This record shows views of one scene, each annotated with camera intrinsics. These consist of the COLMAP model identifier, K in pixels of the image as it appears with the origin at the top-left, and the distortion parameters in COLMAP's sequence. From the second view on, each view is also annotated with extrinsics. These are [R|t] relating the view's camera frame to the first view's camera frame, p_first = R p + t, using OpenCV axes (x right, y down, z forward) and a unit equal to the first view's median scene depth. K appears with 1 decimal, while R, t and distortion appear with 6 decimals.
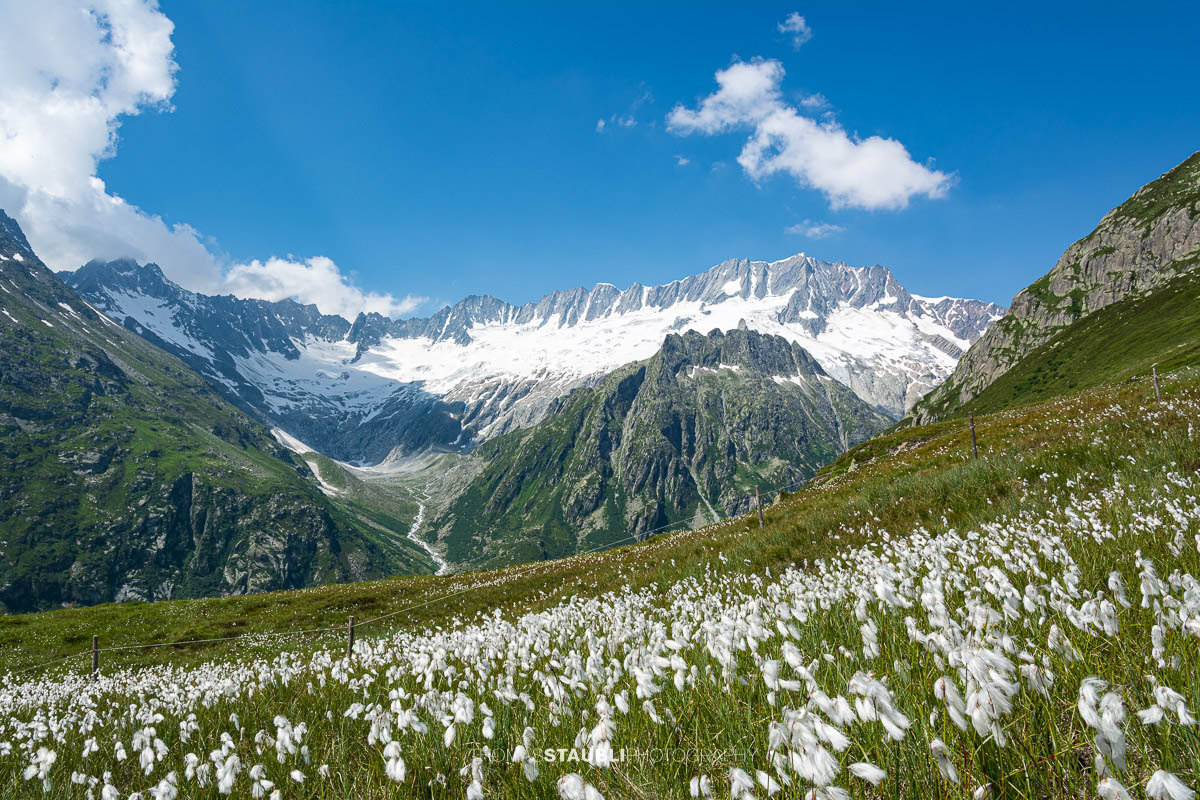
lens RADIAL K [[802.0, 0, 597.2], [0, 802.0, 404.8], [0, 0, 1]] dist [-0.006758, 0.009202]
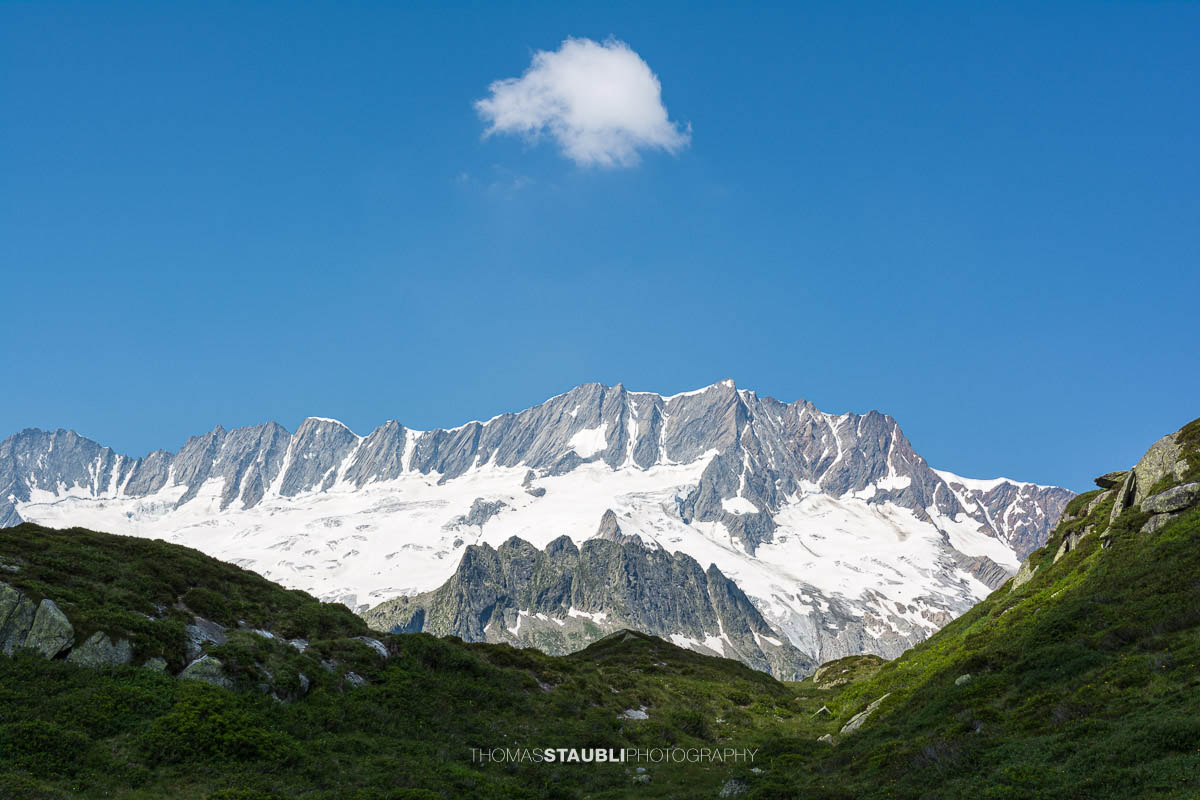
lens RADIAL K [[1462.2, 0, 618.7], [0, 1462.2, 471.9], [0, 0, 1]] dist [0.018786, 0.000000]
pose [[0.984047, 0.052862, 0.169872, 0.035737], [-0.026604, 0.987824, -0.153287, 0.008454], [-0.175906, 0.146322, 0.973471, 0.131418]]
